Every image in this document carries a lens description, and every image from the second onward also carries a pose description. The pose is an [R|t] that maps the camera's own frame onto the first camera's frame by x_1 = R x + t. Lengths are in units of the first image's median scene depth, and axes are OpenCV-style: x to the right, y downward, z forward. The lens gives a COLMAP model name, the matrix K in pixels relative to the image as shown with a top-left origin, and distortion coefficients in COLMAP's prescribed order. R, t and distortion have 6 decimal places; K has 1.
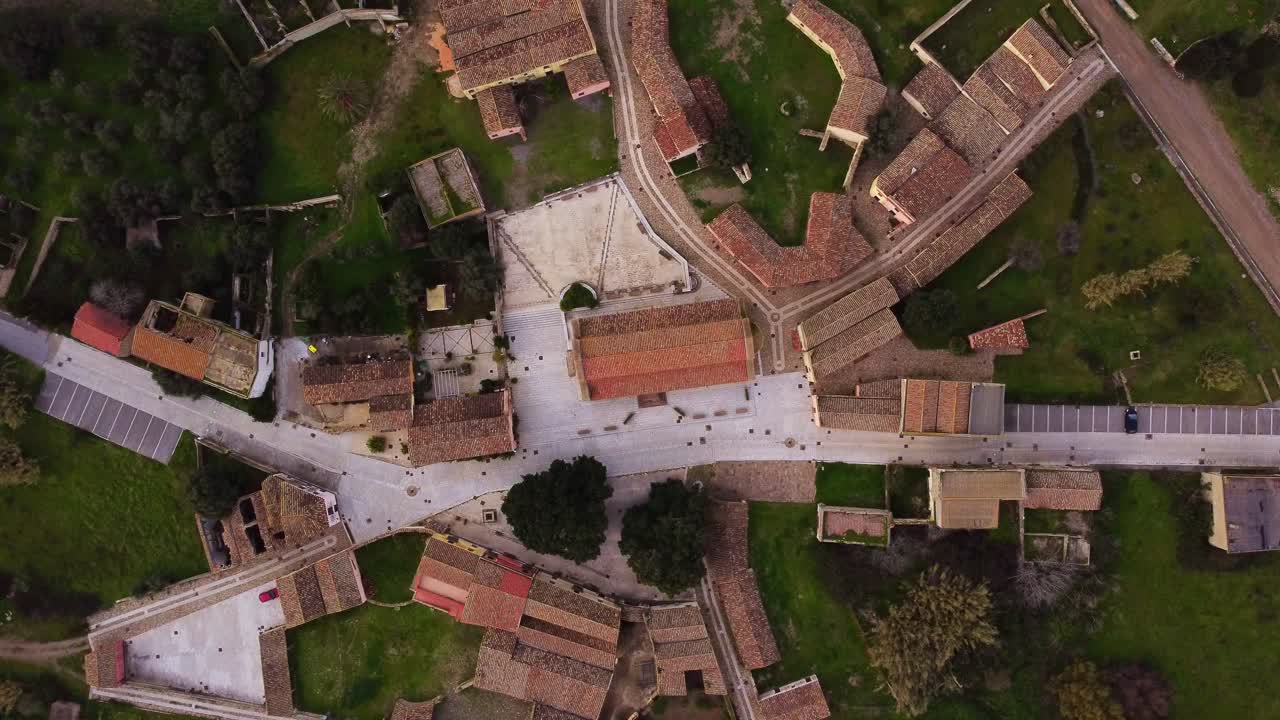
lens RADIAL K [[1005.8, 0, 640.0], [0, 1005.8, 360.0], [0, 0, 1]] dist [-0.002879, 0.001447]
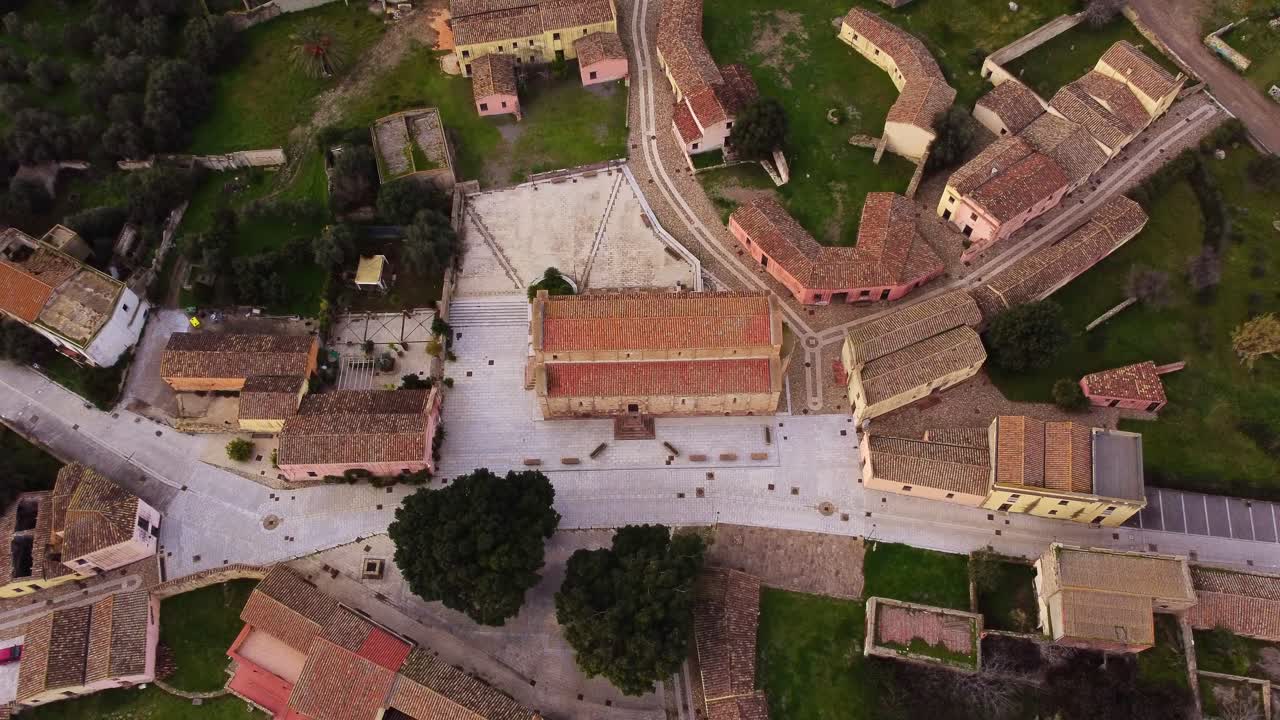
lens RADIAL K [[1005.8, 0, 640.0], [0, 1005.8, 360.0], [0, 0, 1]] dist [-0.002879, 0.001447]
pose [[0.993492, 0.101231, -0.052217, 0.048939], [-0.113904, 0.882385, -0.456533, 0.325399], [-0.000140, 0.459509, 0.888173, 0.349521]]
